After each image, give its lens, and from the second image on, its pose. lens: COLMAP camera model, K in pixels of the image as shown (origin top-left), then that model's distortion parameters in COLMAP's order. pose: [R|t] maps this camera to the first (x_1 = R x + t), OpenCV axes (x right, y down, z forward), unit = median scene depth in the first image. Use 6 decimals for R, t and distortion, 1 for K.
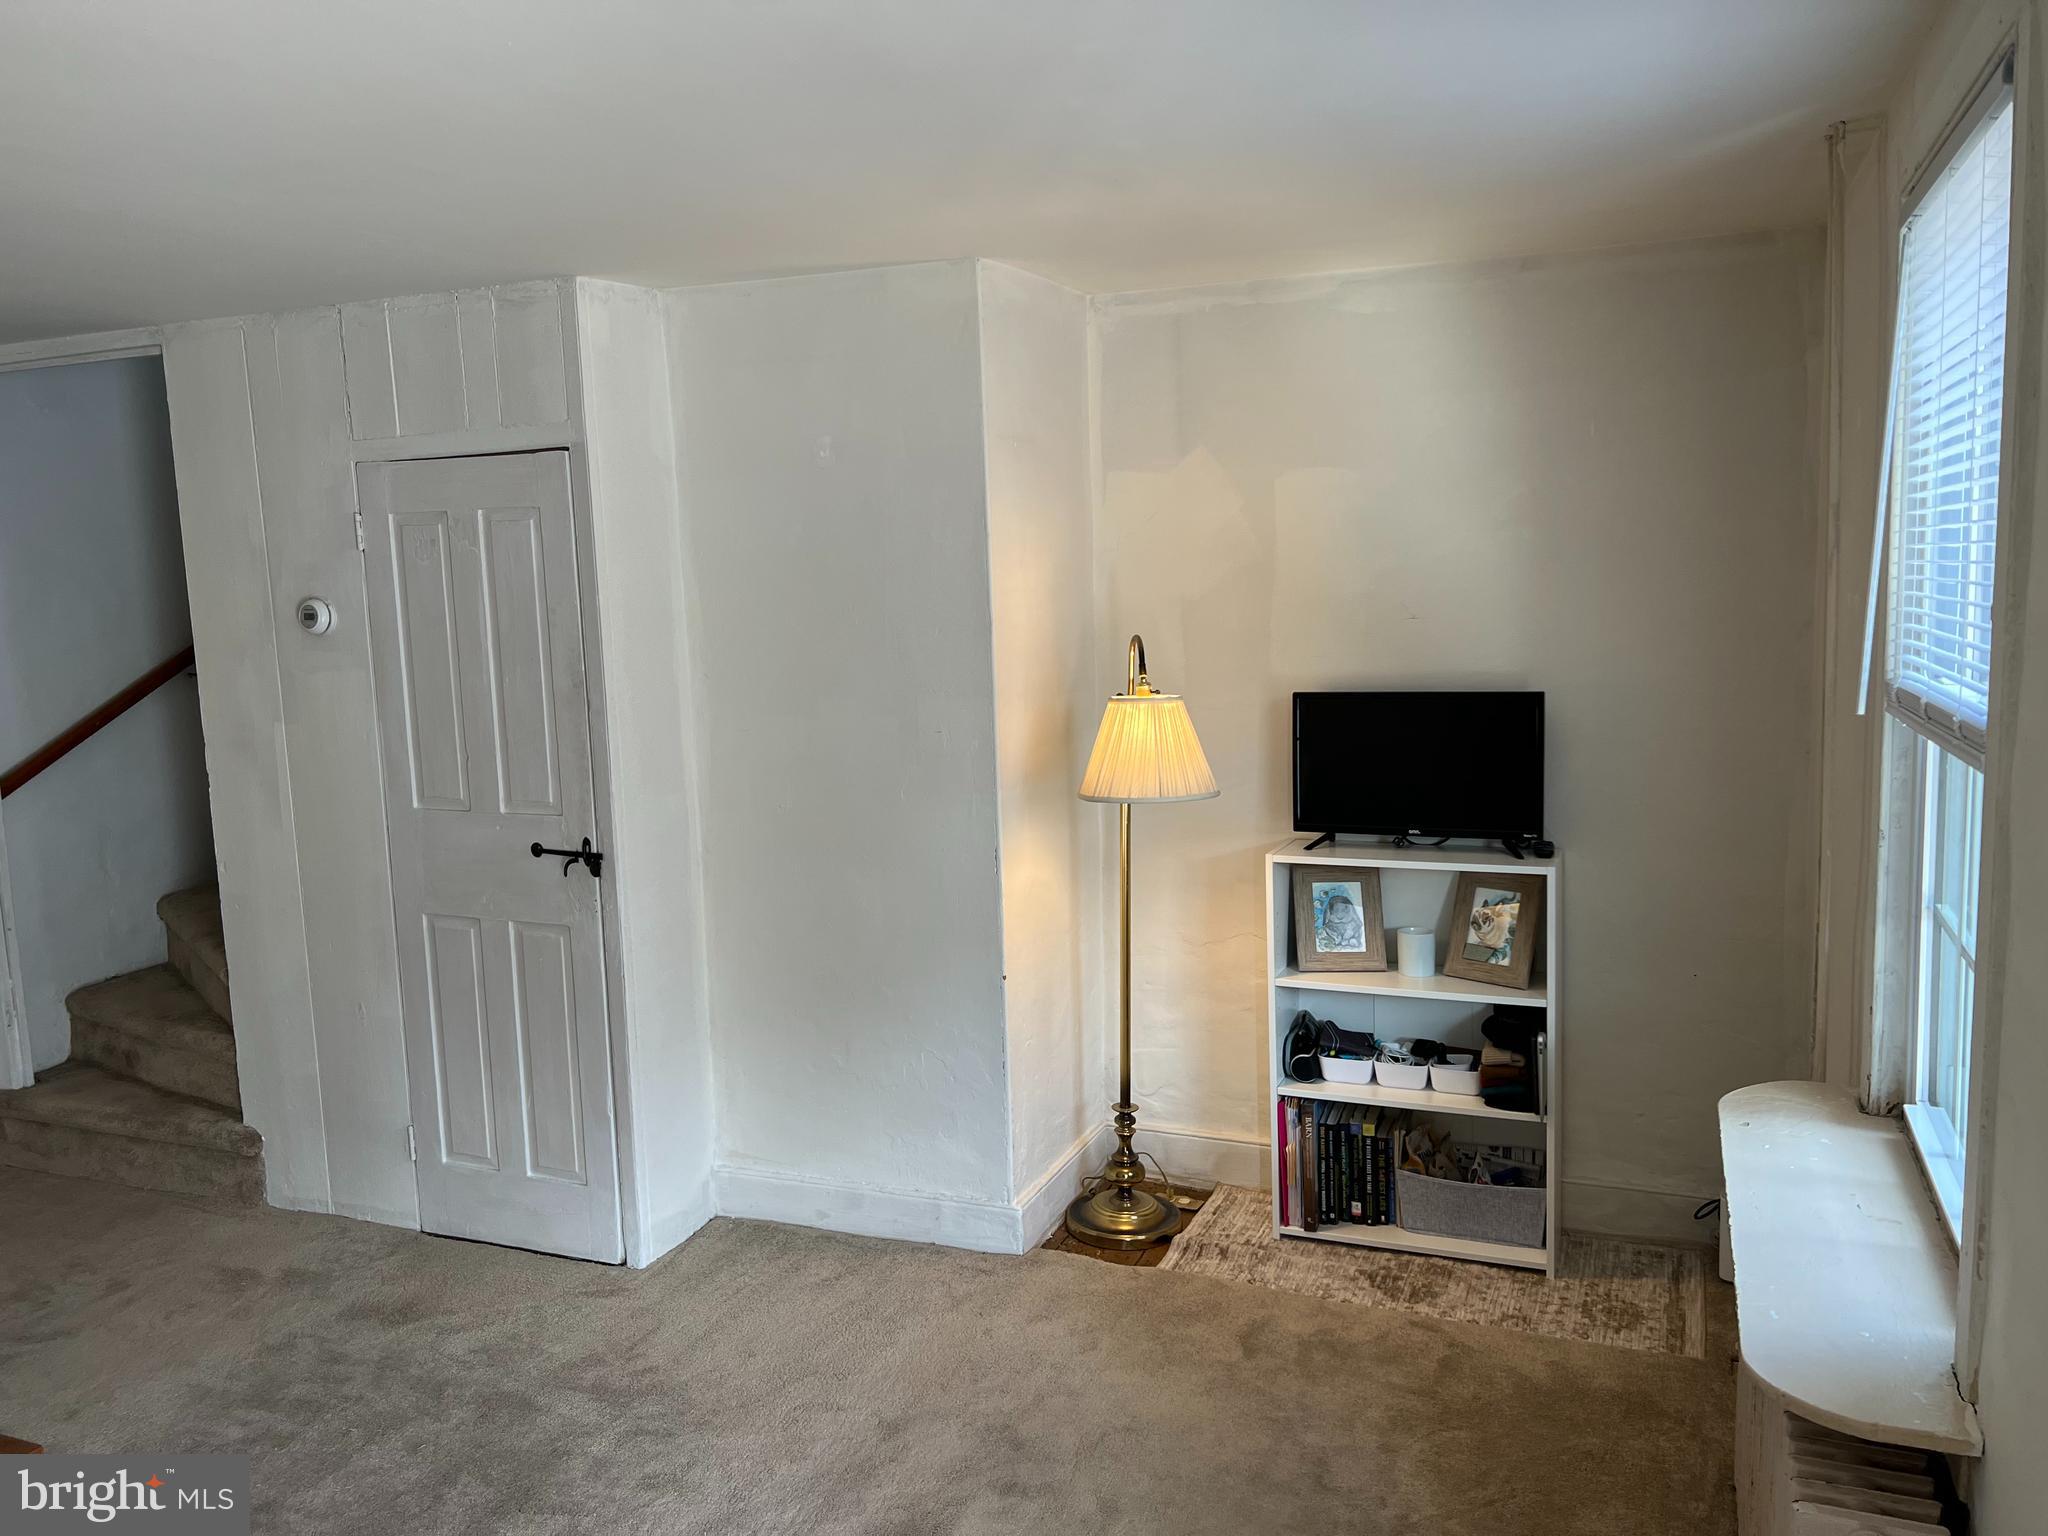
lens RADIAL K [[1533.9, 0, 1050.9], [0, 1533.9, 766.9], [0, 0, 1]] dist [0.037459, -0.038472]
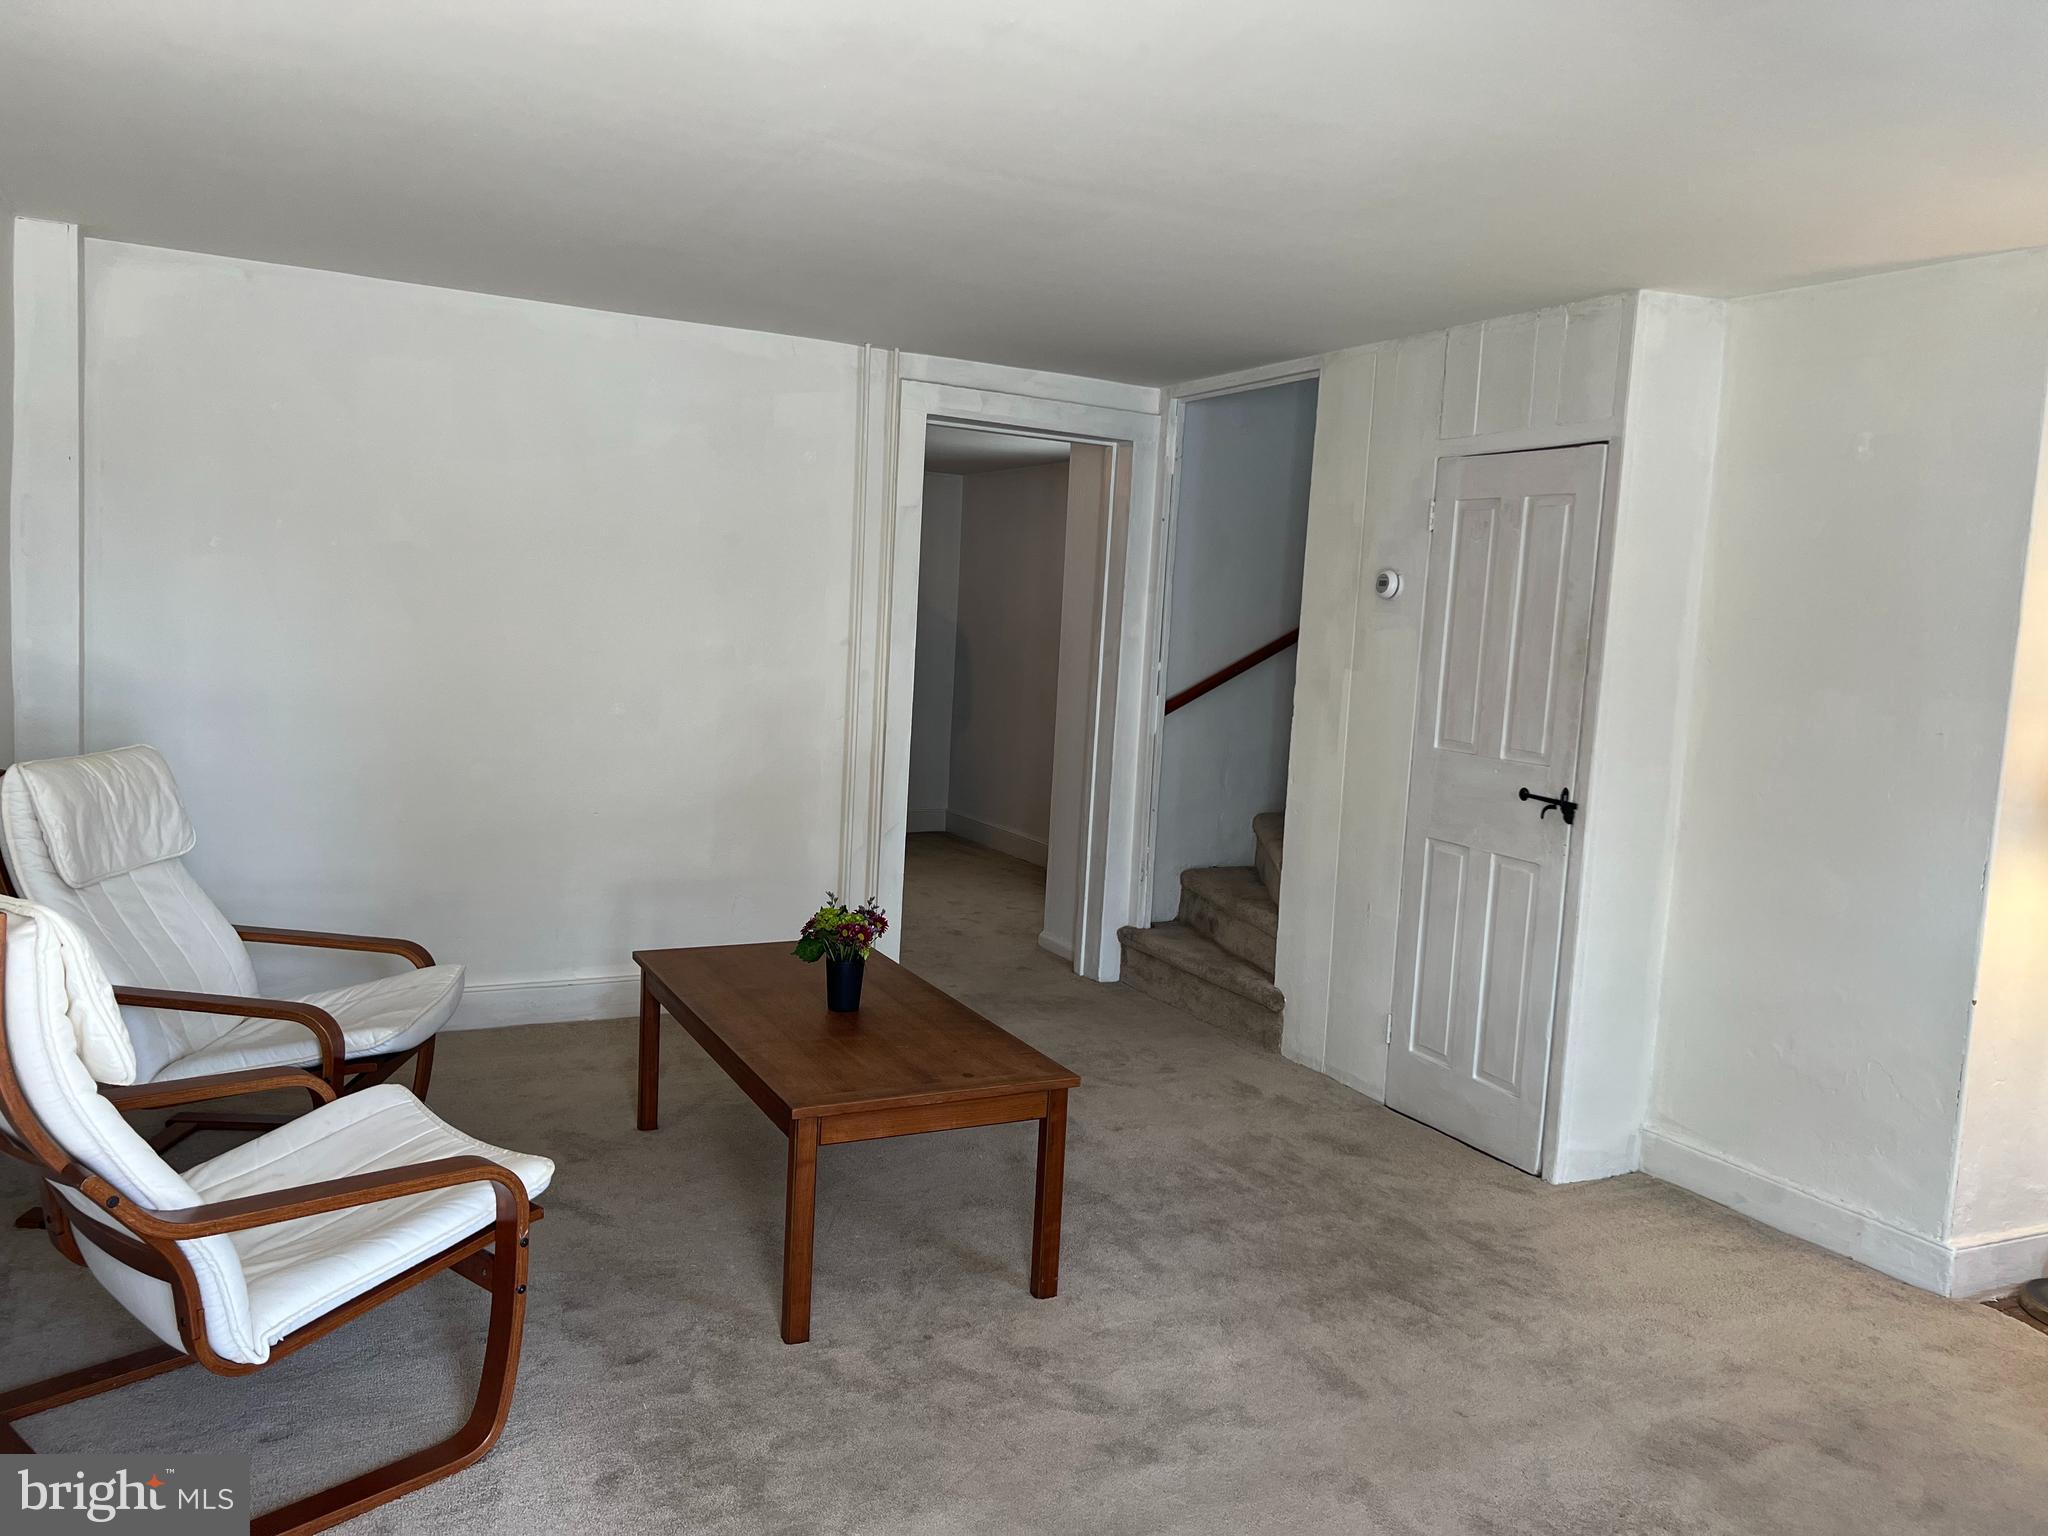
lens RADIAL K [[1533.9, 0, 1050.9], [0, 1533.9, 766.9], [0, 0, 1]] dist [0.037459, -0.038472]
pose [[0.756841, 0.137387, -0.638996, 0.126911], [-0.161953, 0.986590, 0.020300, 0.067894], [0.633216, 0.088124, 0.768942, -0.099699]]
